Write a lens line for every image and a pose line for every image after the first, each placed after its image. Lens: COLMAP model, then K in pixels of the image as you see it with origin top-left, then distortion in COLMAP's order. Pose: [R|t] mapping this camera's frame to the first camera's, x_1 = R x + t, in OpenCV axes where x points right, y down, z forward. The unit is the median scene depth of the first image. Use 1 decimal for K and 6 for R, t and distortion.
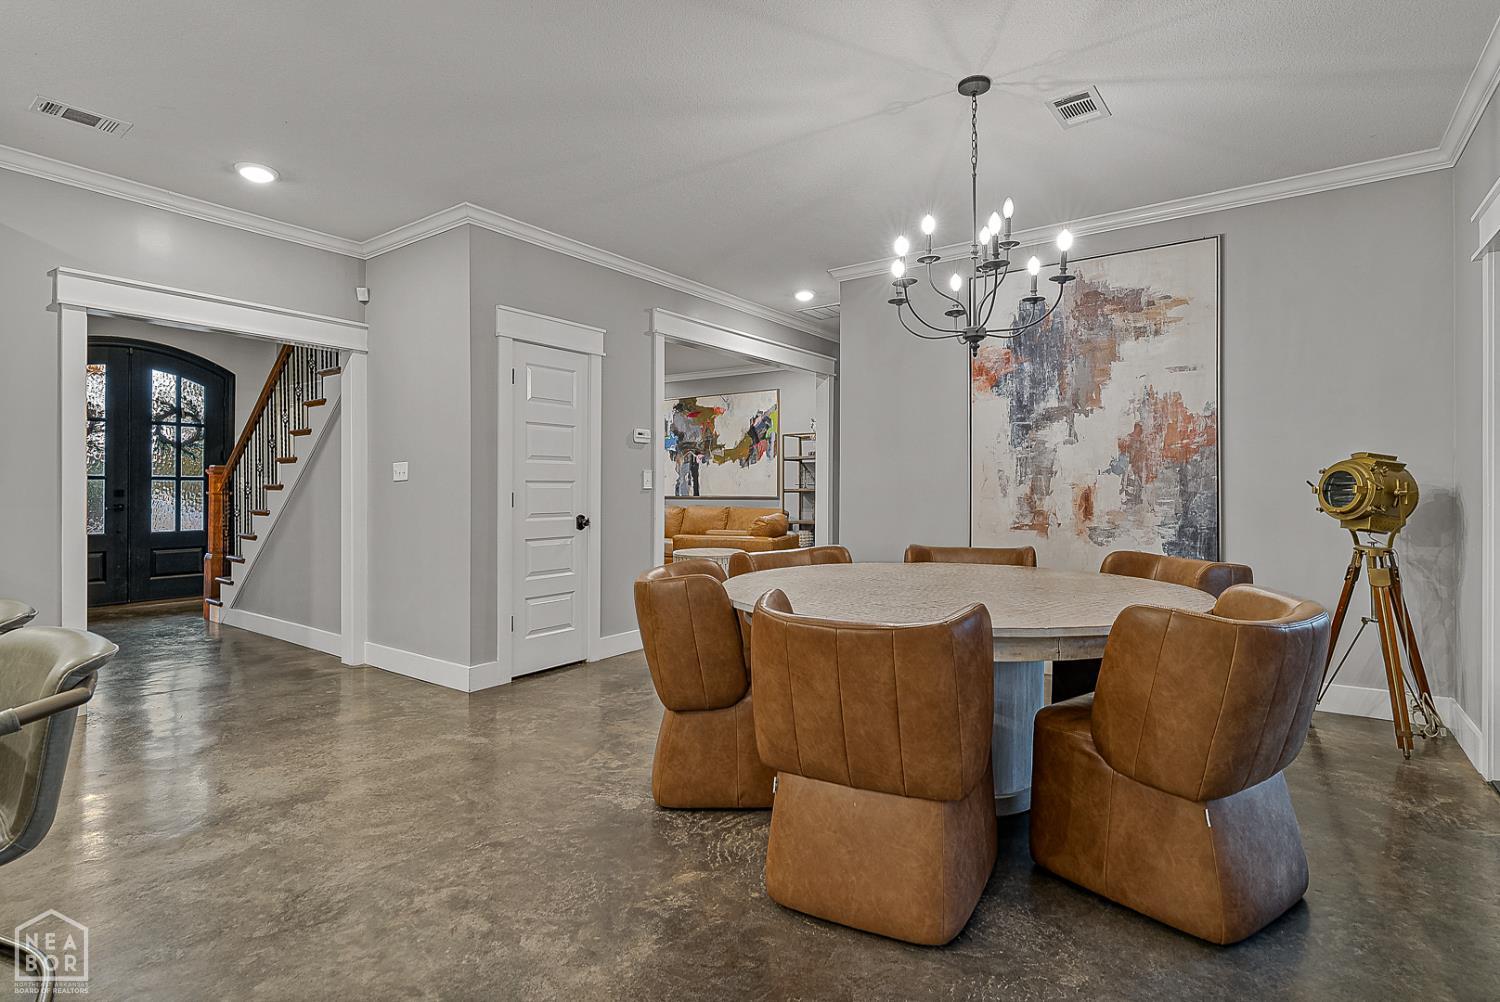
lens RADIAL K [[734.8, 0, 752.7], [0, 734.8, 488.2], [0, 0, 1]] dist [-0.002076, -0.000284]
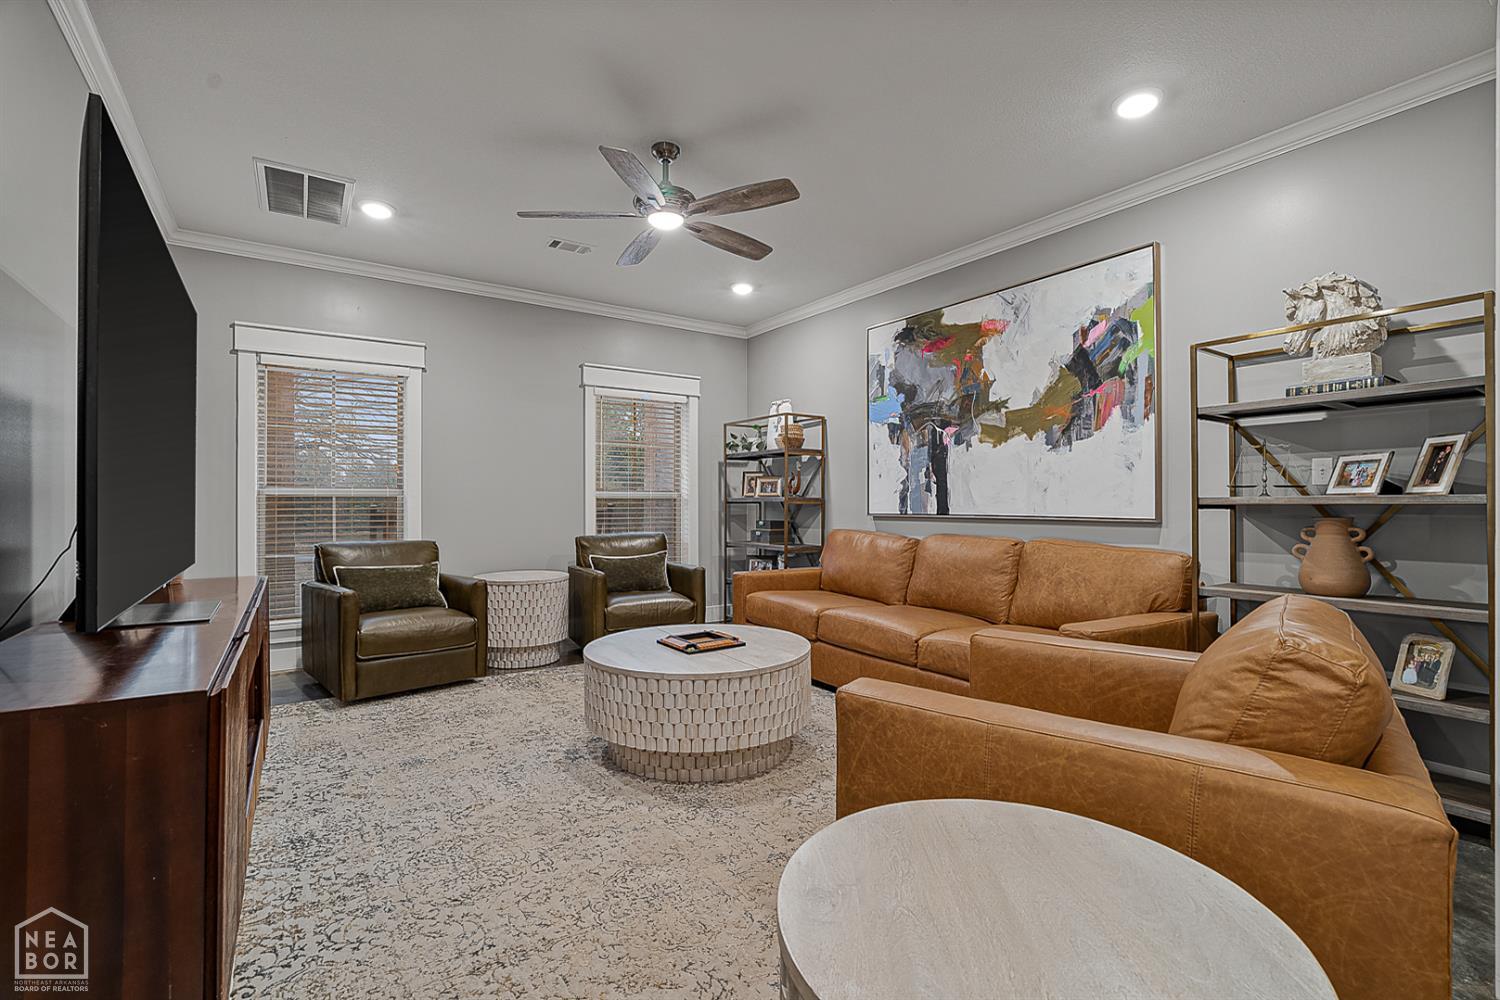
lens RADIAL K [[692.9, 0, 737.7], [0, 692.9, 491.3], [0, 0, 1]] dist [-0.005873, 0.001900]
pose [[0.930375, -0.004692, -0.366580, -0.036802], [-0.001075, 0.999879, -0.015526, 0.002694], [0.366608, 0.014839, 0.930257, 0.548780]]
